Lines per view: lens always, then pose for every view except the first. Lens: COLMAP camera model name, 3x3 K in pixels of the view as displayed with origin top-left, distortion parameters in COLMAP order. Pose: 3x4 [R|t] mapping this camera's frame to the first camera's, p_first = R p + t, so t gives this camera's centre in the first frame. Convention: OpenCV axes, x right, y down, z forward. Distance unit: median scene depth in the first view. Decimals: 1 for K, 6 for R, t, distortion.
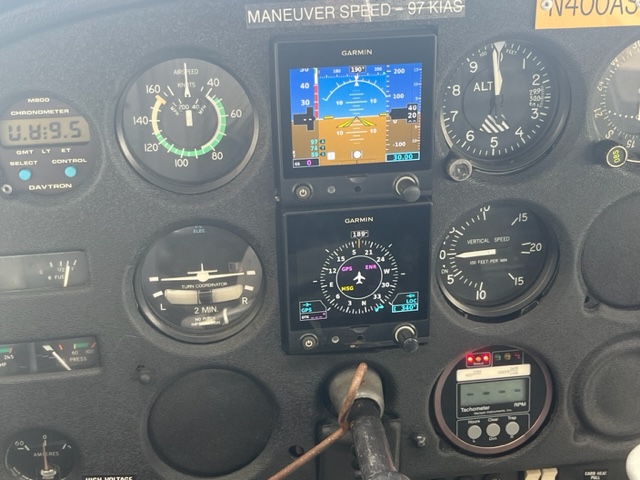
lens RADIAL K [[787.8, 0, 320.0], [0, 787.8, 240.0], [0, 0, 1]] dist [0.123335, -0.304671]
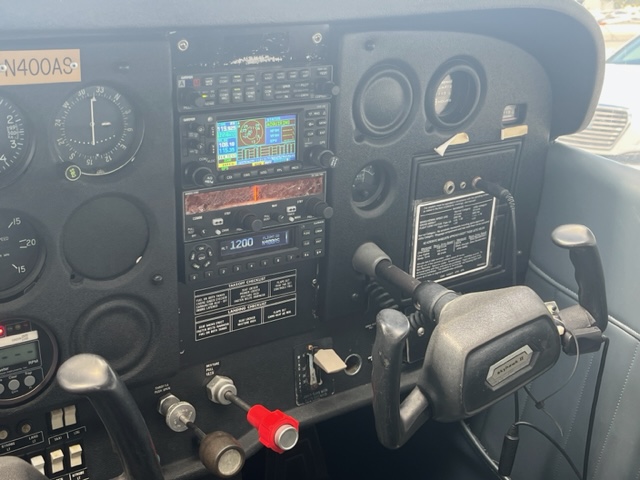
lens RADIAL K [[787.8, 0, 320.0], [0, 787.8, 240.0], [0, 0, 1]] dist [0.123335, -0.304671]
pose [[0.890160, -0.103056, 0.443842, 0.111637], [0.102378, 0.994417, 0.025566, 0.020529], [-0.443999, 0.022682, 0.895740, -0.419590]]
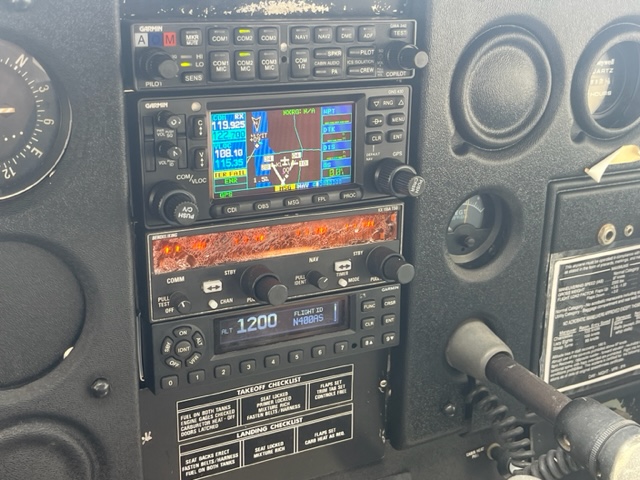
lens RADIAL K [[787.8, 0, 320.0], [0, 787.8, 240.0], [0, 0, 1]] dist [0.123335, -0.304671]
pose [[0.936014, -0.062985, 0.346280, 0.421557], [0.084191, 0.995363, -0.046526, 0.003968], [-0.341744, 0.072703, 0.936977, 0.152677]]
